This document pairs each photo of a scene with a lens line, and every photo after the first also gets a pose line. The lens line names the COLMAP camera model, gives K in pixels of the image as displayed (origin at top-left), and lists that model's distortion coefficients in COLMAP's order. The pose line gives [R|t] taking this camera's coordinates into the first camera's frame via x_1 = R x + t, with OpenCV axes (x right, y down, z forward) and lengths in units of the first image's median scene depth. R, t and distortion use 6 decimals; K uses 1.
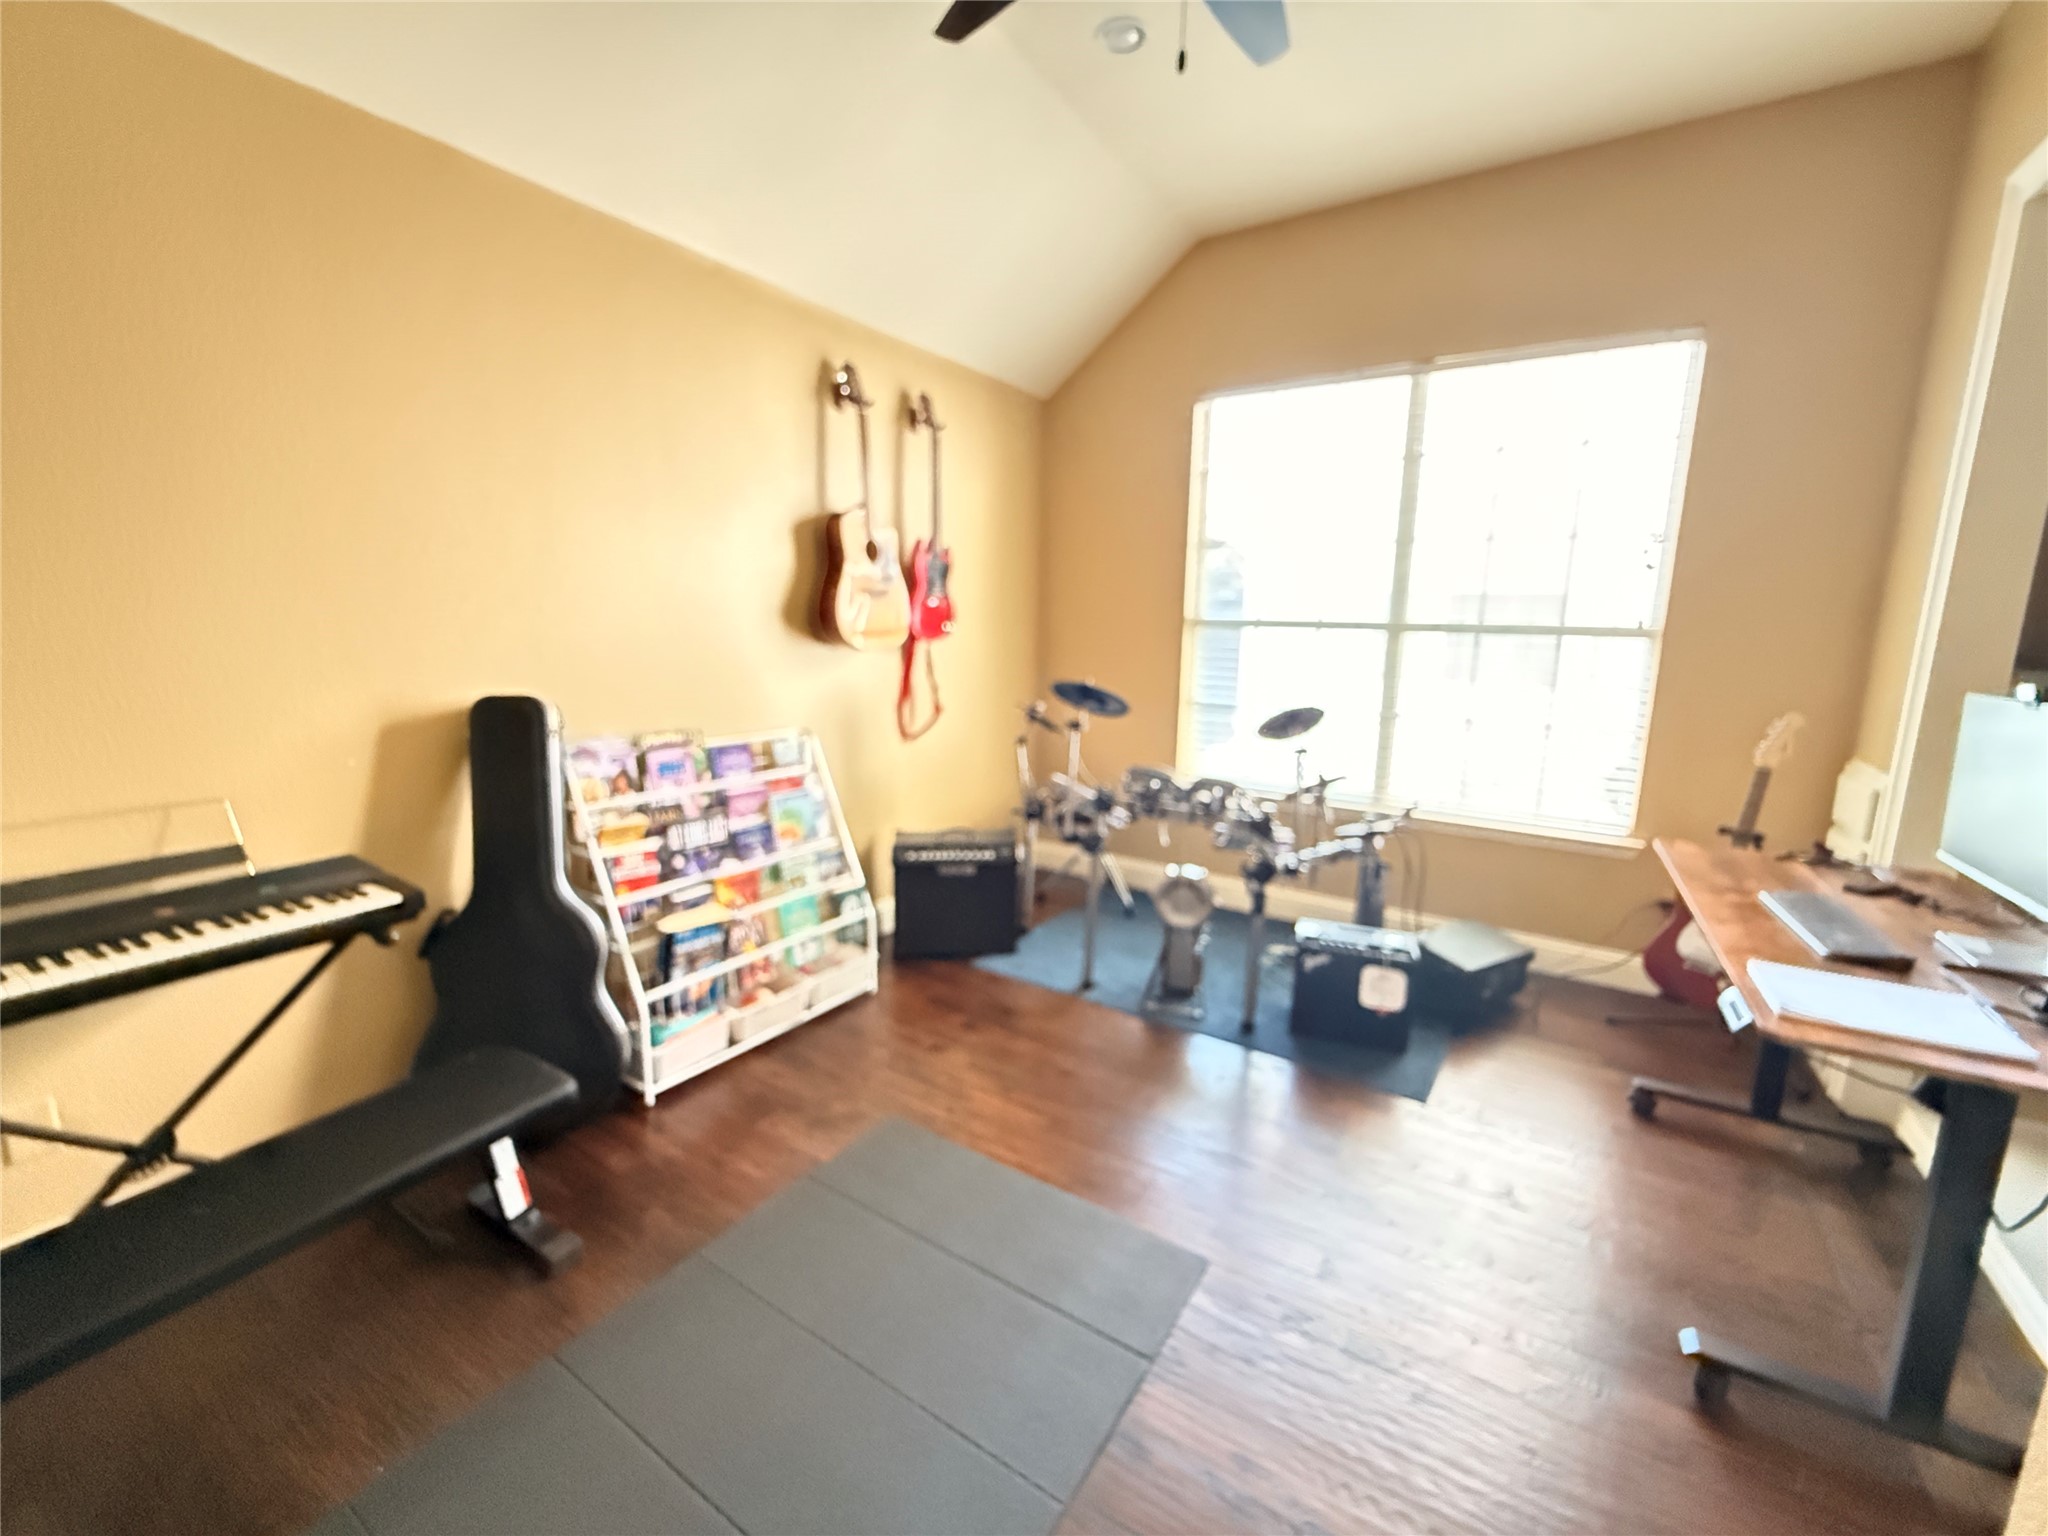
lens RADIAL K [[816.4, 0, 1020.1], [0, 816.4, 763.8], [0, 0, 1]] dist [-0.001349, 0.000206]
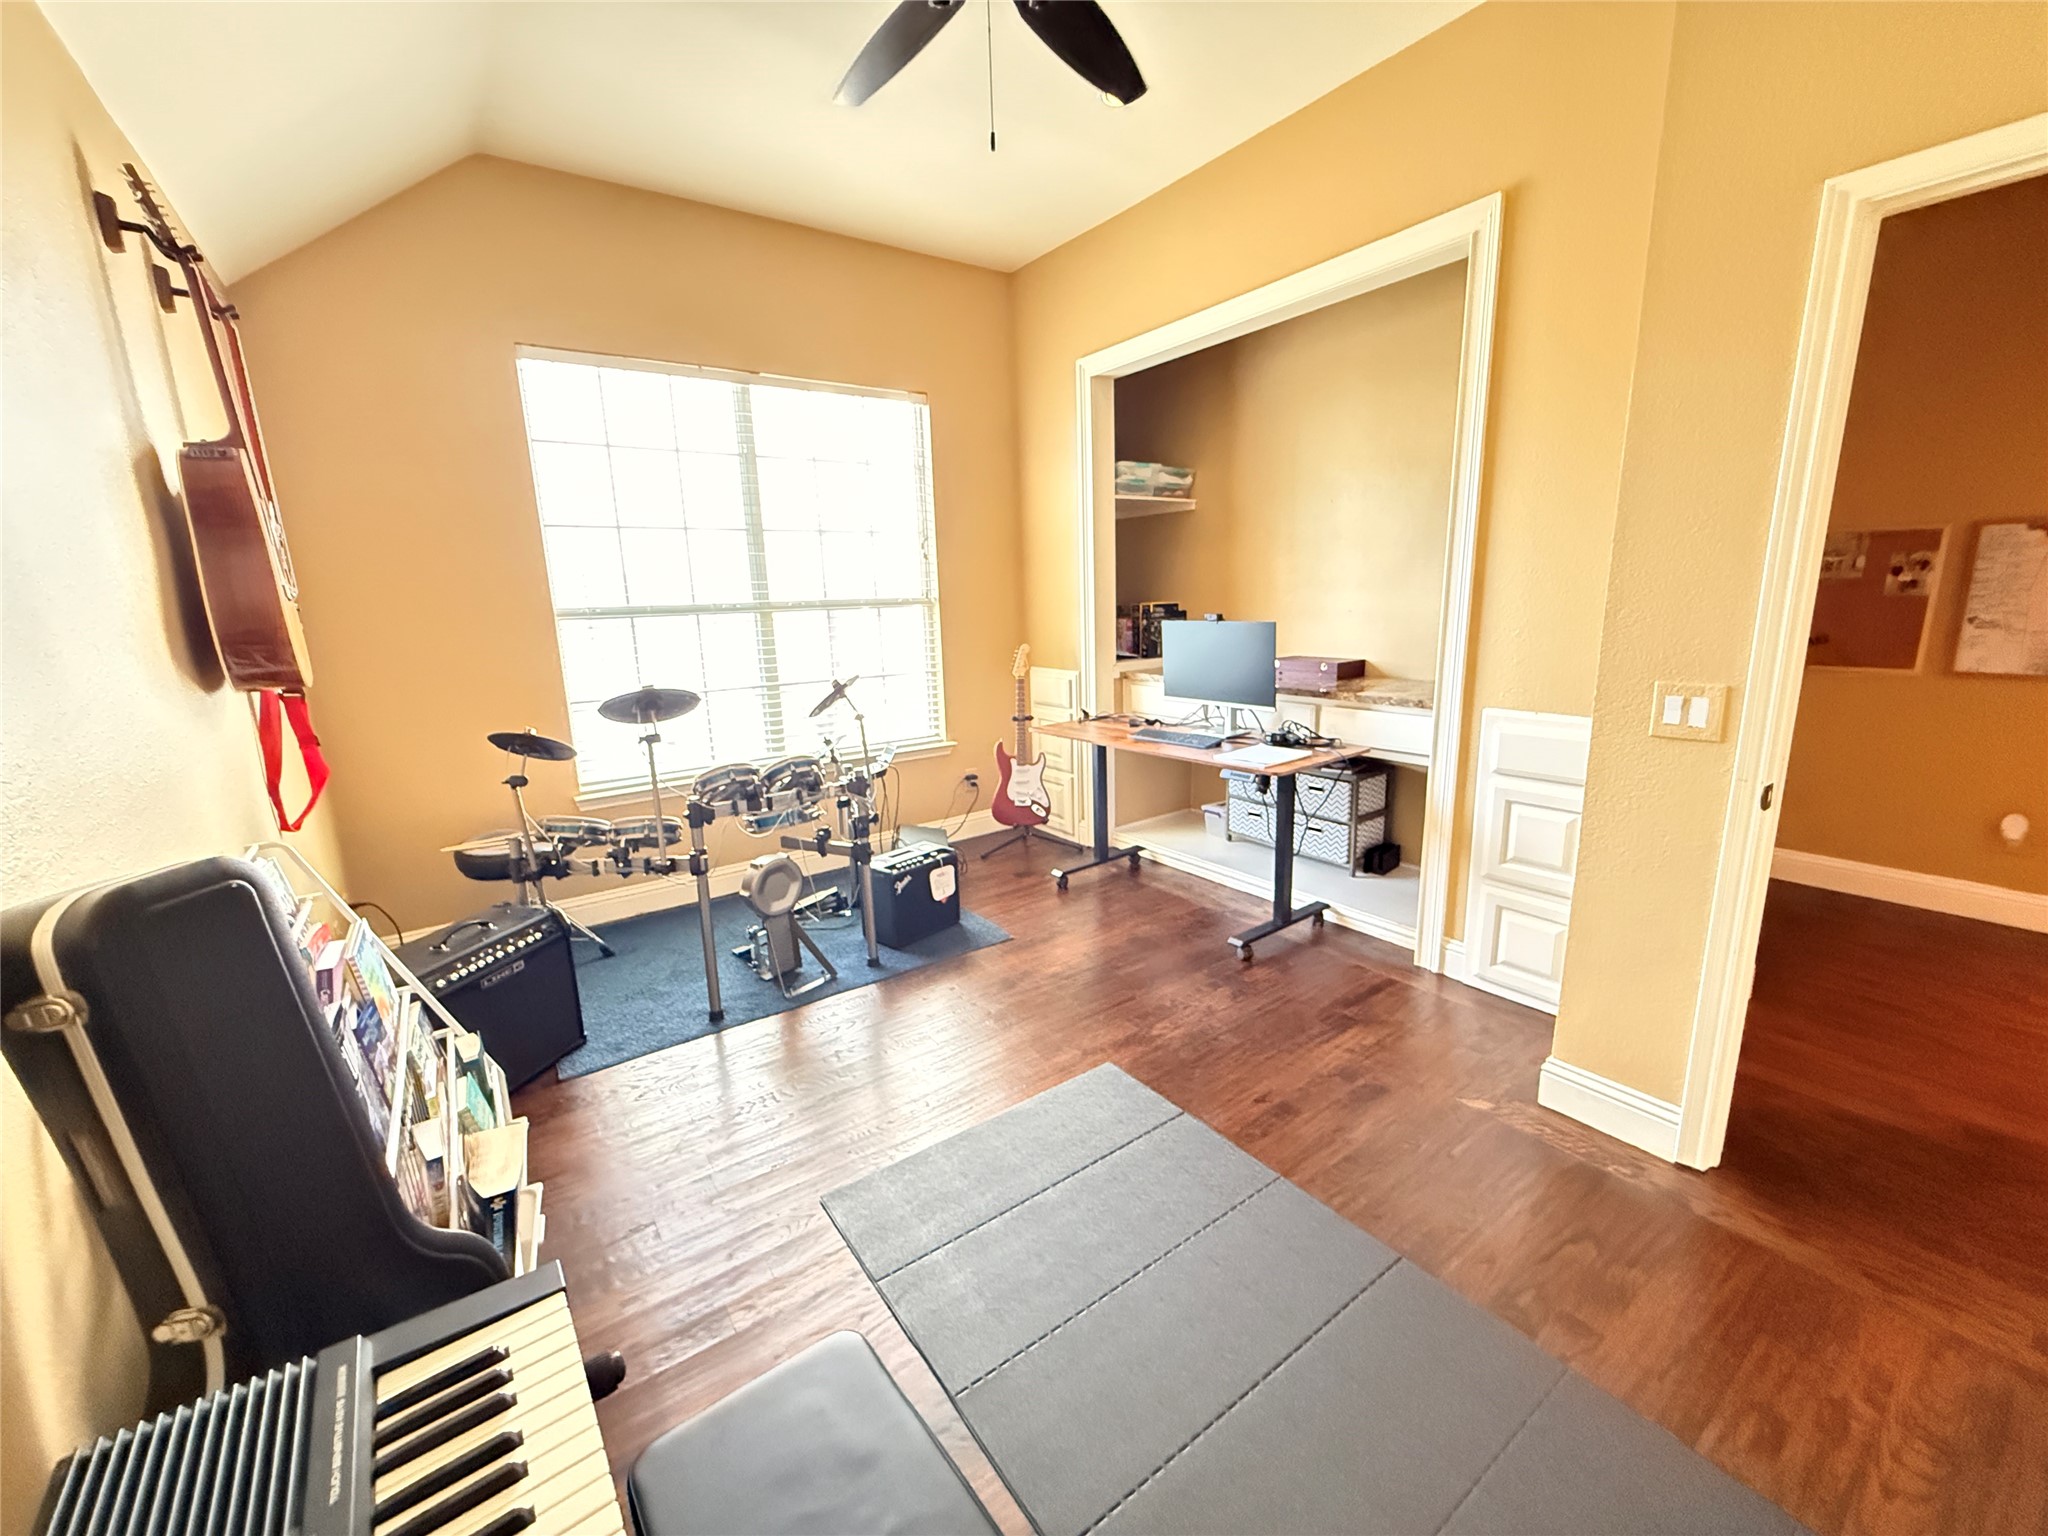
lens RADIAL K [[816.4, 0, 1020.1], [0, 816.4, 763.8], [0, 0, 1]] dist [-0.001349, 0.000206]
pose [[0.363245, -0.217786, 0.905882, -0.515887], [0.202703, 0.967479, 0.151314, -0.063213], [-0.909376, 0.128661, 0.395578, 0.281010]]
